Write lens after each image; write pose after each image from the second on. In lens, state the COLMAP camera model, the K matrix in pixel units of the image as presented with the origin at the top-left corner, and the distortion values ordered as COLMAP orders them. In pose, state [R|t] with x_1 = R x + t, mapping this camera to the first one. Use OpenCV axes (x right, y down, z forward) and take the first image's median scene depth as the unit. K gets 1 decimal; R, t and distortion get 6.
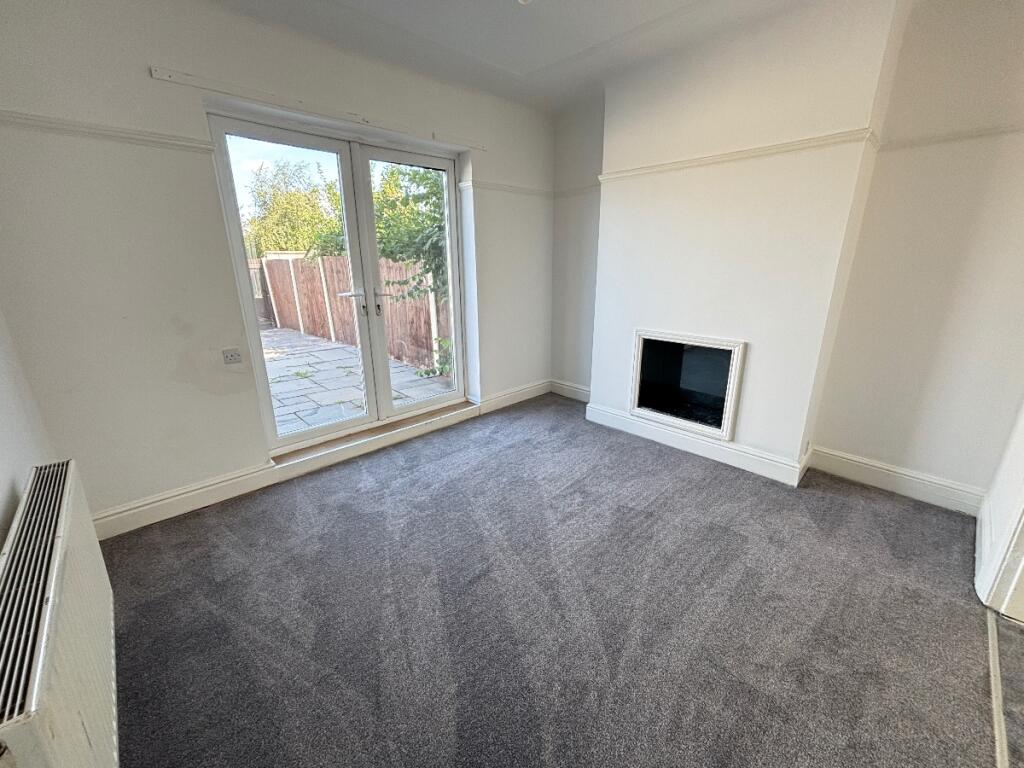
lens RADIAL K [[413.0, 0, 512.0], [0, 413.0, 384.0], [0, 0, 1]] dist [-0.000839, -0.000156]
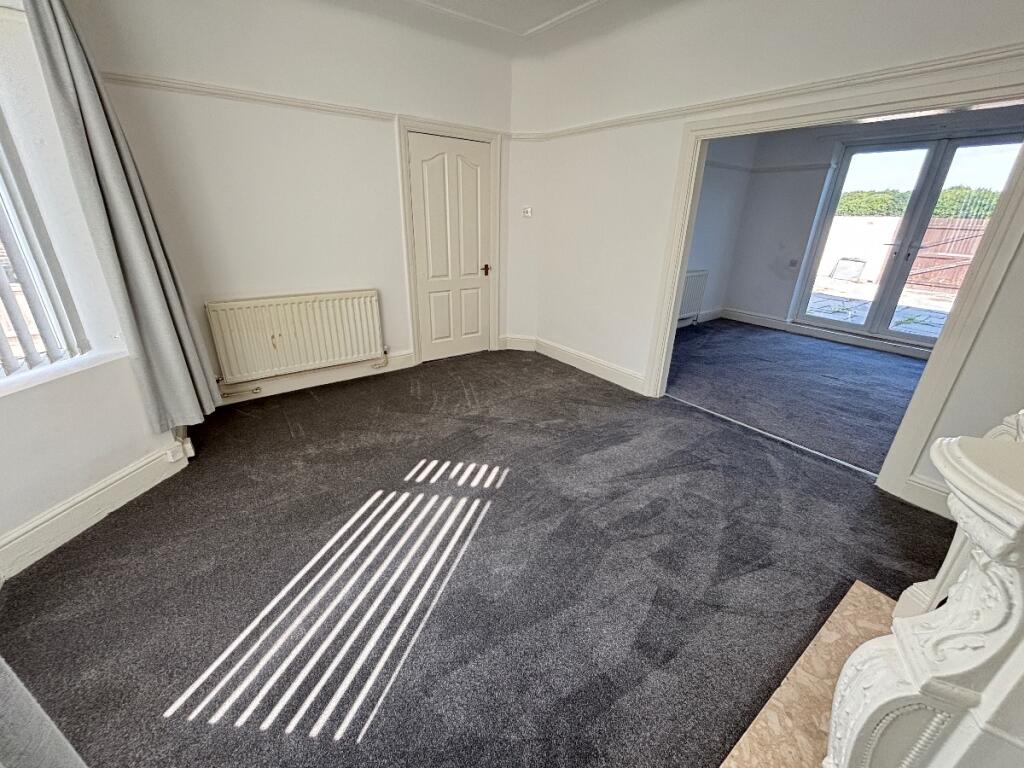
lens RADIAL K [[413.0, 0, 512.0], [0, 413.0, 384.0], [0, 0, 1]] dist [-0.000839, -0.000156]
pose [[-0.118206, 0.376868, -0.918693, 1.467902], [-0.305626, 0.866460, 0.394765, 0.062875], [0.944786, 0.327440, 0.012760, -0.186900]]
